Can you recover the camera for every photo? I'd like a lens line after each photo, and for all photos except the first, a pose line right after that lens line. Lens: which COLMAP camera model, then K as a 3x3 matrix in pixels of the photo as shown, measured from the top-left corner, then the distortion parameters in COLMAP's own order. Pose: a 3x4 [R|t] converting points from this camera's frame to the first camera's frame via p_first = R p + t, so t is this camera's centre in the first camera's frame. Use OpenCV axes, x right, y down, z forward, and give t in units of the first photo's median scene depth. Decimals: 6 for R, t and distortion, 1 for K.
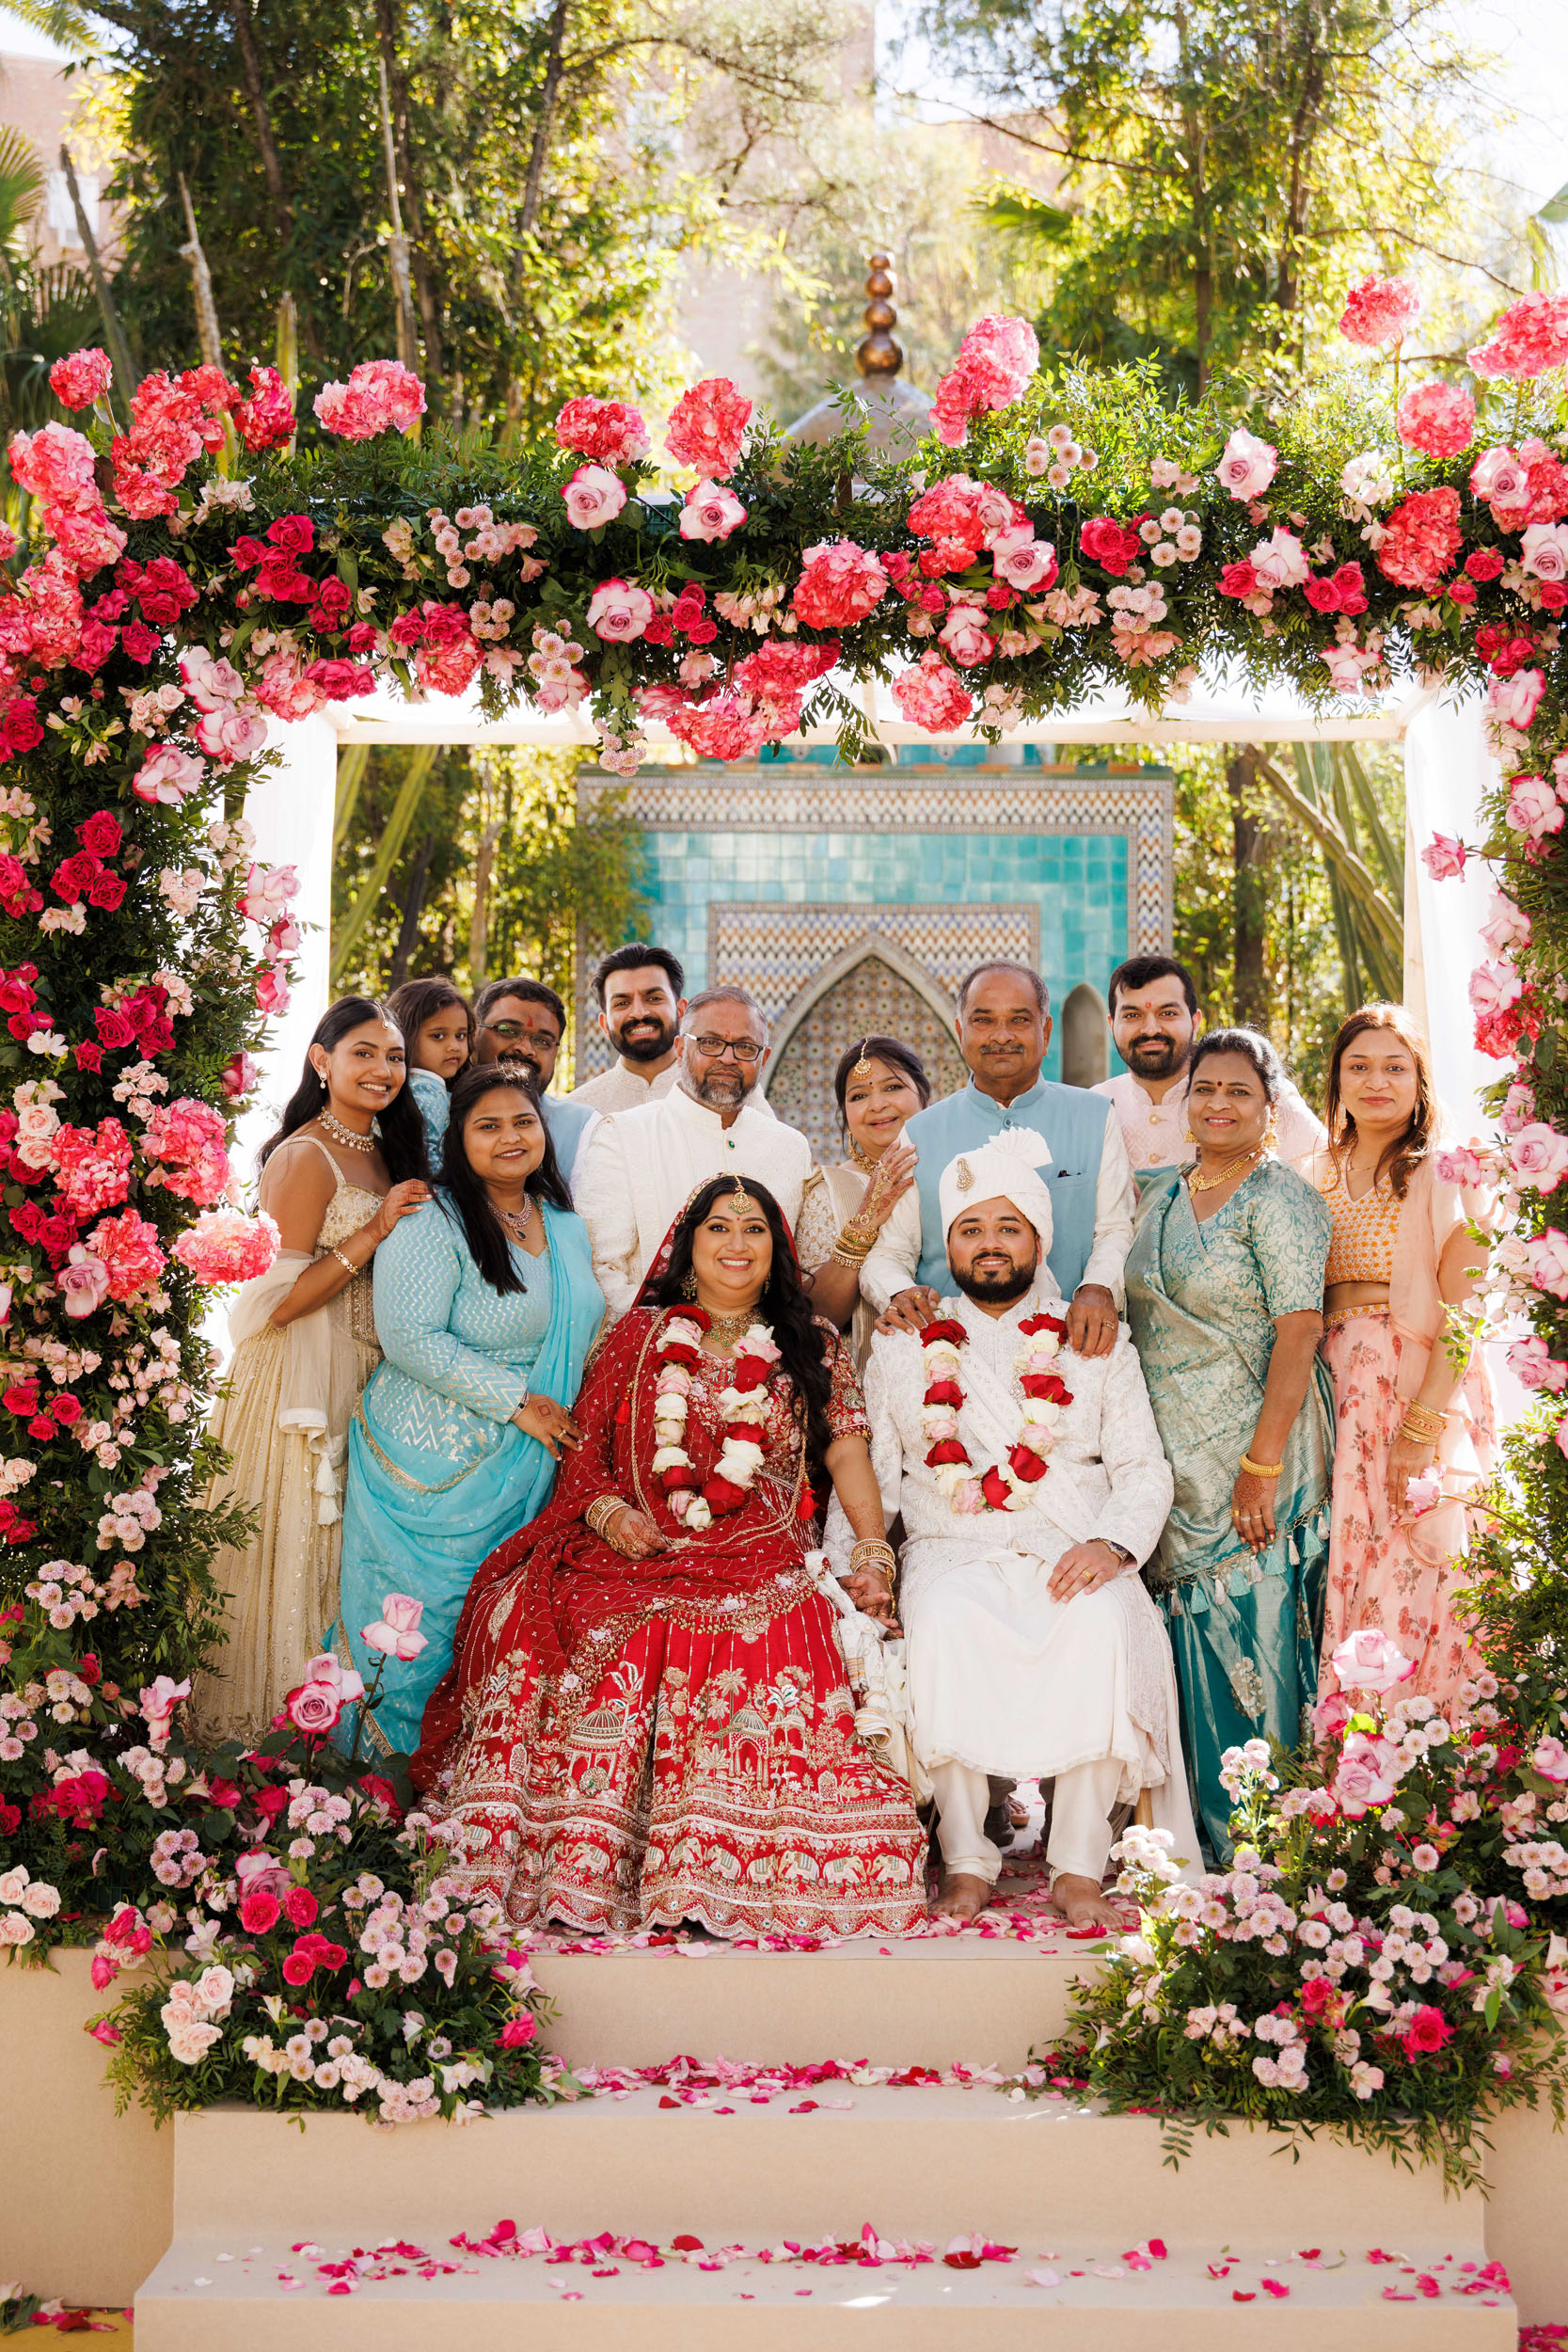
lens RADIAL K [[3673.3, 0, 797.8], [0, 3673.3, 1210.5], [0, 0, 1]] dist [-0.030178, 0.000000]
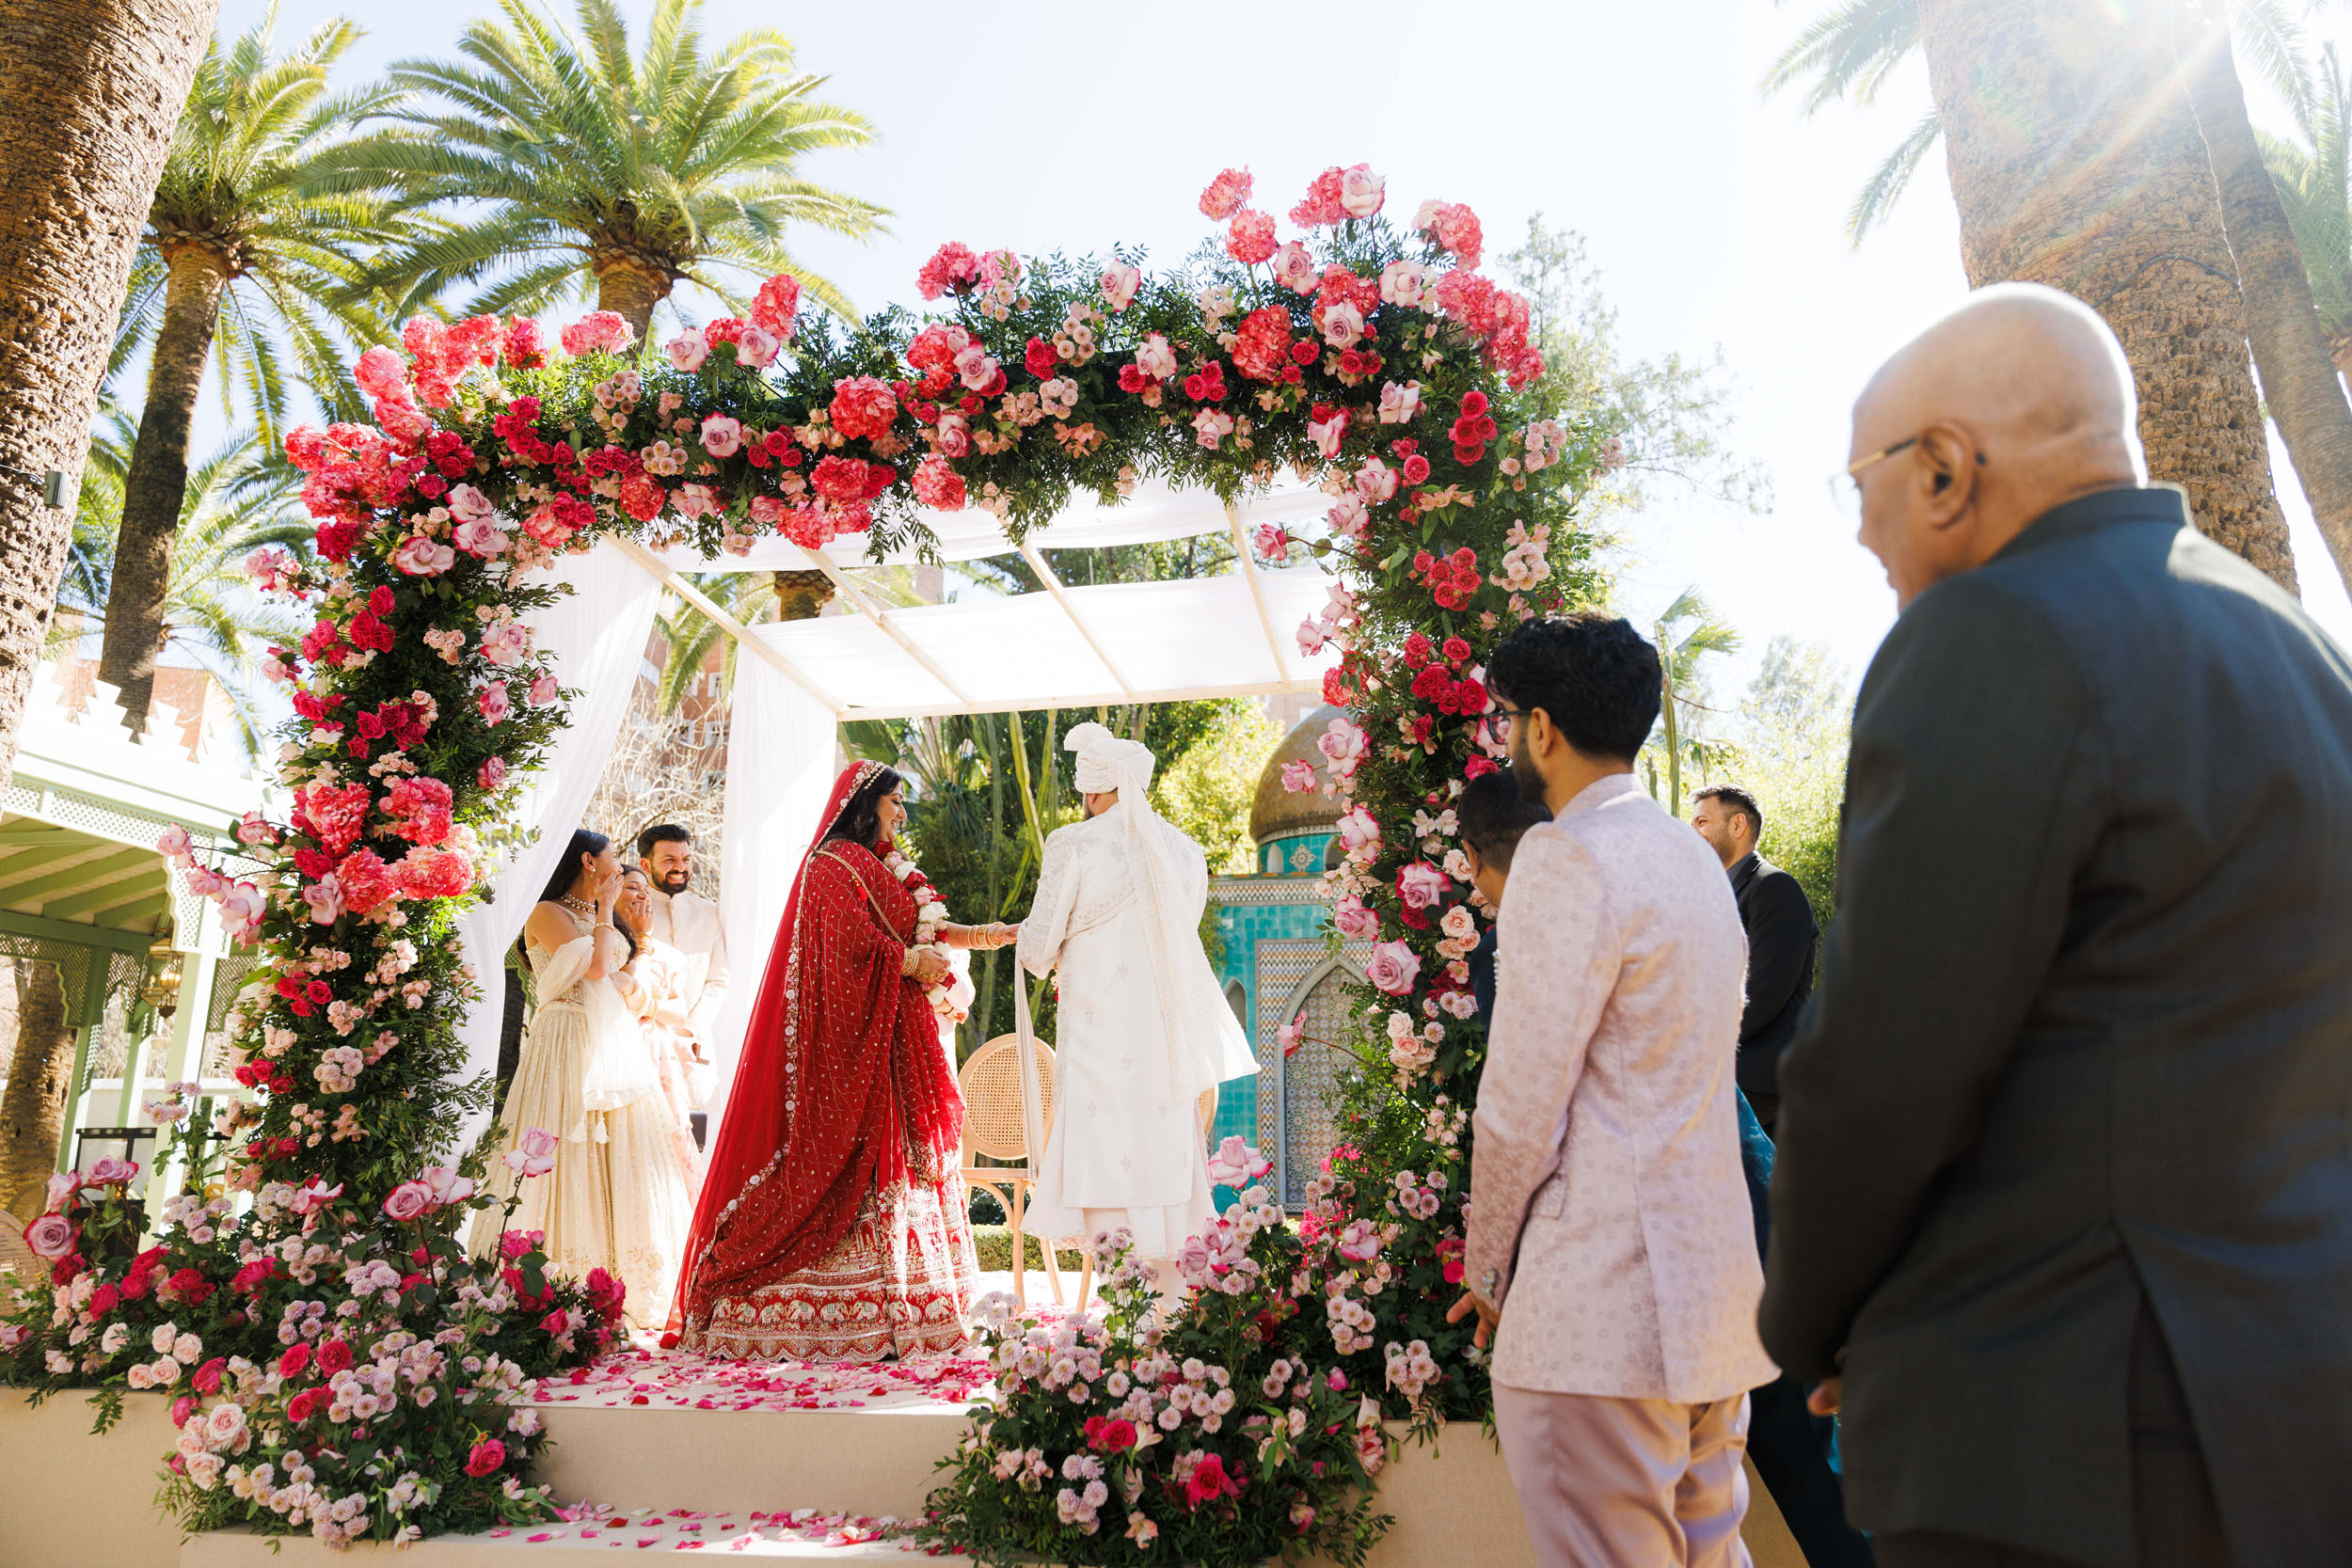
lens RADIAL K [[1560.7, 0, 1181.3], [0, 1560.7, 786.5], [0, 0, 1]] dist [0.011587, -0.008395]
pose [[0.989057, -0.041661, -0.141527, 0.216052], [0.008003, 0.973039, -0.230502, 0.118759], [0.147314, 0.226847, 0.962725, 0.458172]]
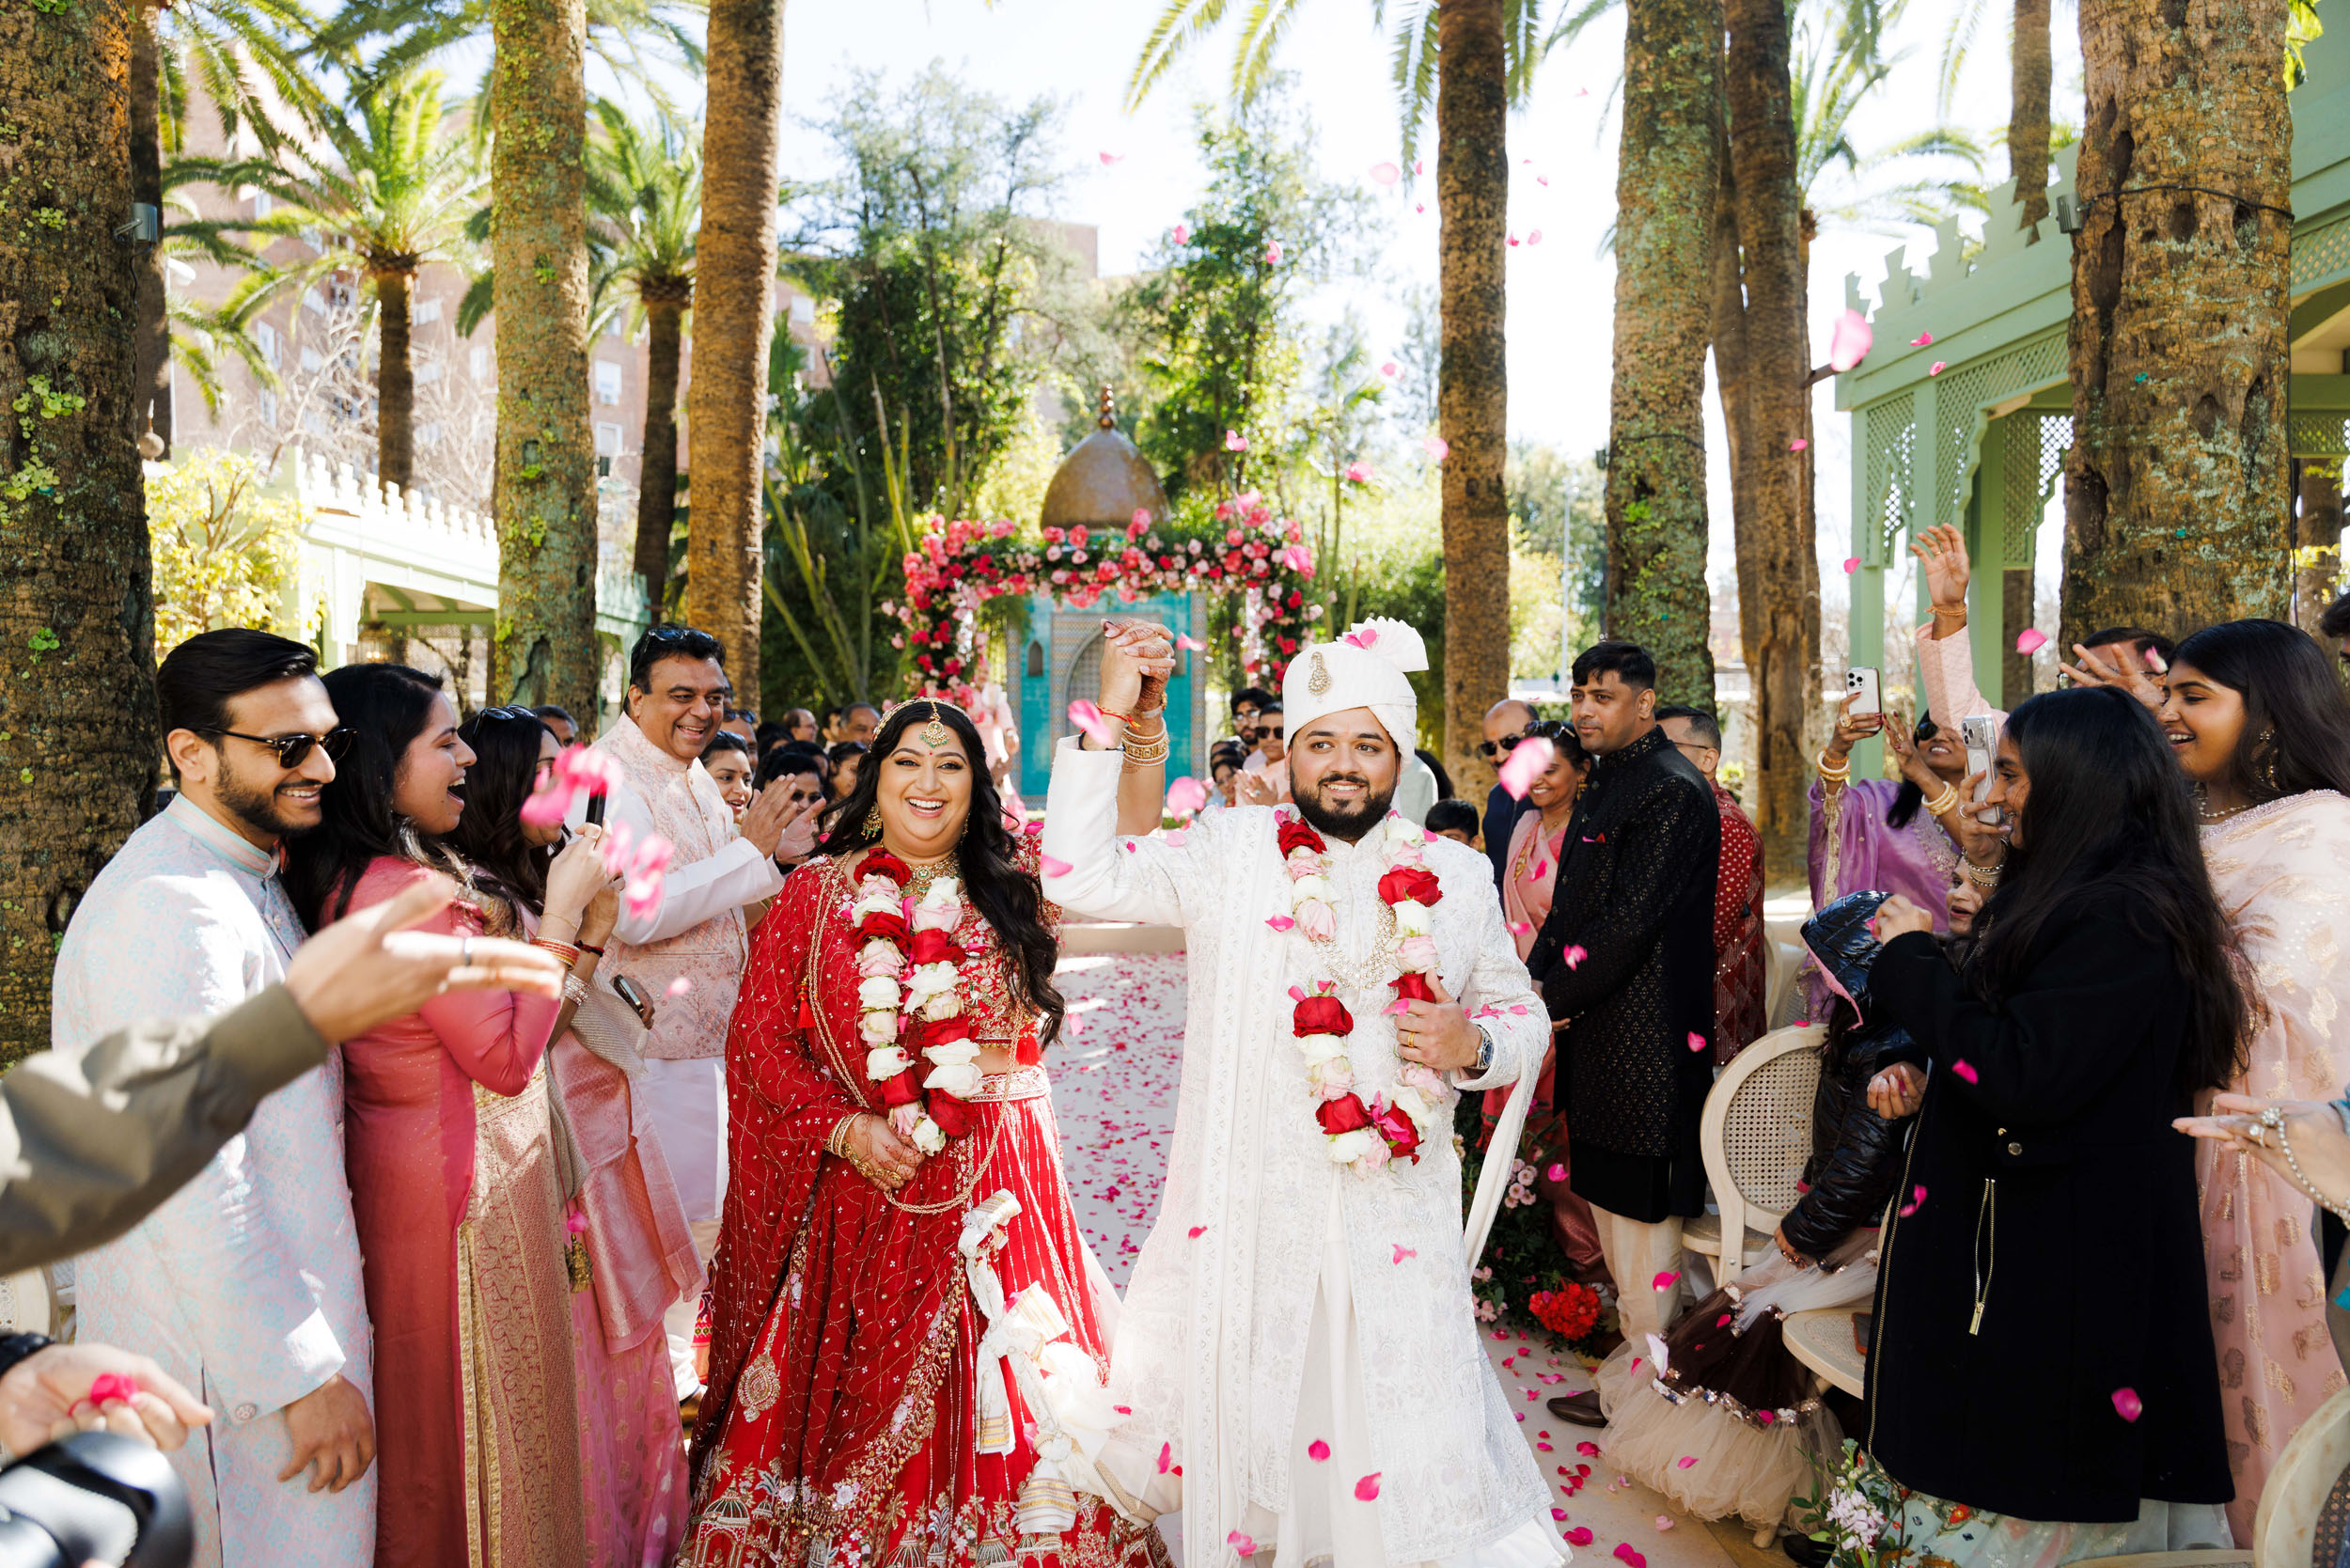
lens RADIAL K [[1559.5, 0, 1172.6], [0, 1559.5, 800.8], [0, 0, 1]] dist [0.011587, -0.008395]
pose [[0.997727, -0.009434, 0.066724, -0.039681], [0.006048, 0.998693, 0.050758, 0.017396], [-0.067115, -0.050239, 0.996480, -0.959221]]
